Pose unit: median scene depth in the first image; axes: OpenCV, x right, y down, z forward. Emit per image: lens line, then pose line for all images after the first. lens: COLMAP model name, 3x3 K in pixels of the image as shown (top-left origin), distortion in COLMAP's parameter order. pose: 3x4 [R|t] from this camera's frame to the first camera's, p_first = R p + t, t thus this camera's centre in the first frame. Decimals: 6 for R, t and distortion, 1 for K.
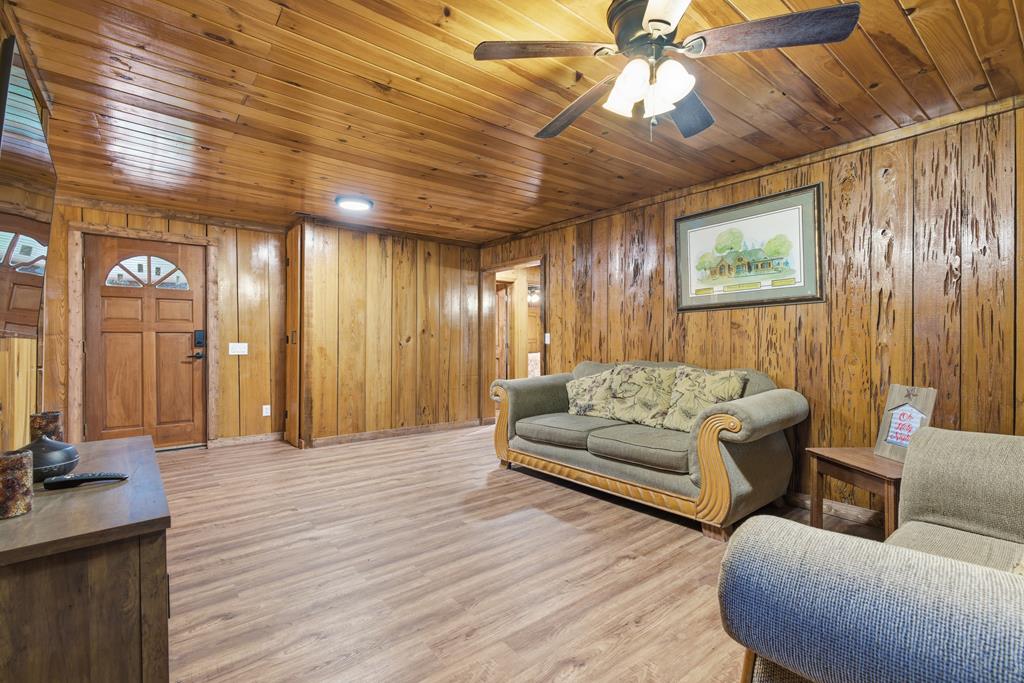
lens RADIAL K [[461.6, 0, 511.0], [0, 461.6, 339.0], [0, 0, 1]] dist [0.001333, 0.000218]
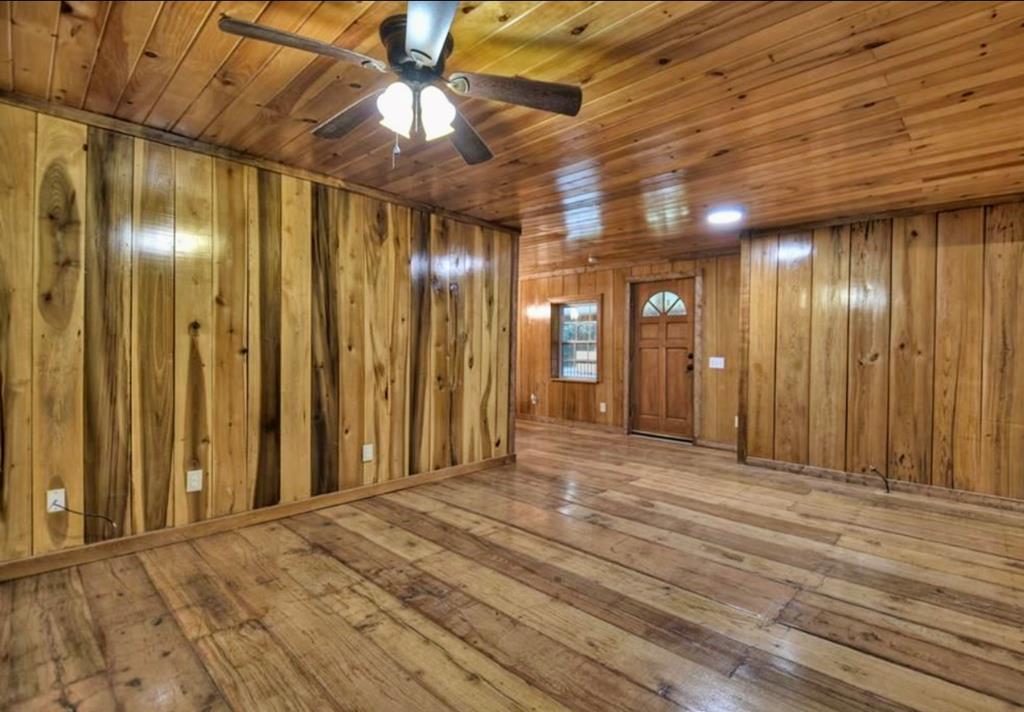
lens RADIAL K [[480.4, 0, 544.2], [0, 480.4, 357.0], [0, 0, 1]] dist [-0.001861, -0.000219]
pose [[0.164337, 0.013536, -0.986311, 0.655791], [-0.014240, 0.999834, 0.011349, -0.001235], [0.986301, 0.012180, 0.164503, 0.511246]]
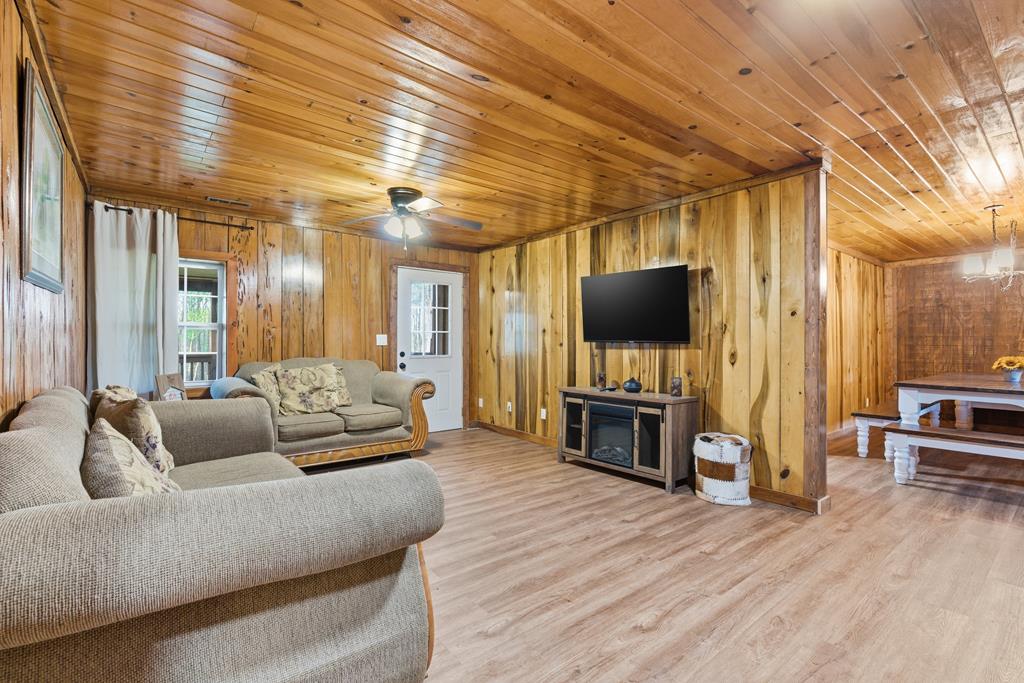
lens RADIAL K [[462.3, 0, 512.2], [0, 462.3, 336.8], [0, 0, 1]] dist [0.000210, -0.000022]
pose [[-0.999963, -0.007964, -0.003186, -0.099978], [-0.007928, 0.999909, -0.010944, -0.001147], [0.003273, -0.010919, -0.999935, 1.480883]]
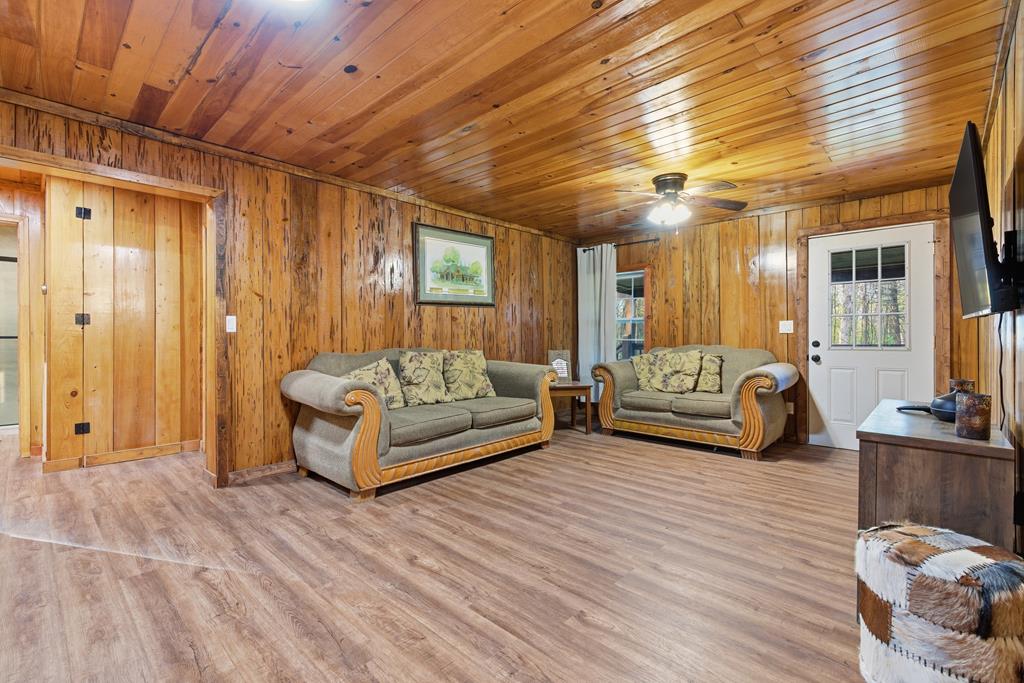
lens RADIAL K [[462.3, 0, 512.2], [0, 462.3, 336.8], [0, 0, 1]] dist [0.000210, -0.000022]
pose [[-0.134021, -0.000363, 0.990978, -0.831793], [-0.000301, 1.000000, 0.000325, 0.022498], [-0.990978, -0.000255, -0.134021, 0.943377]]
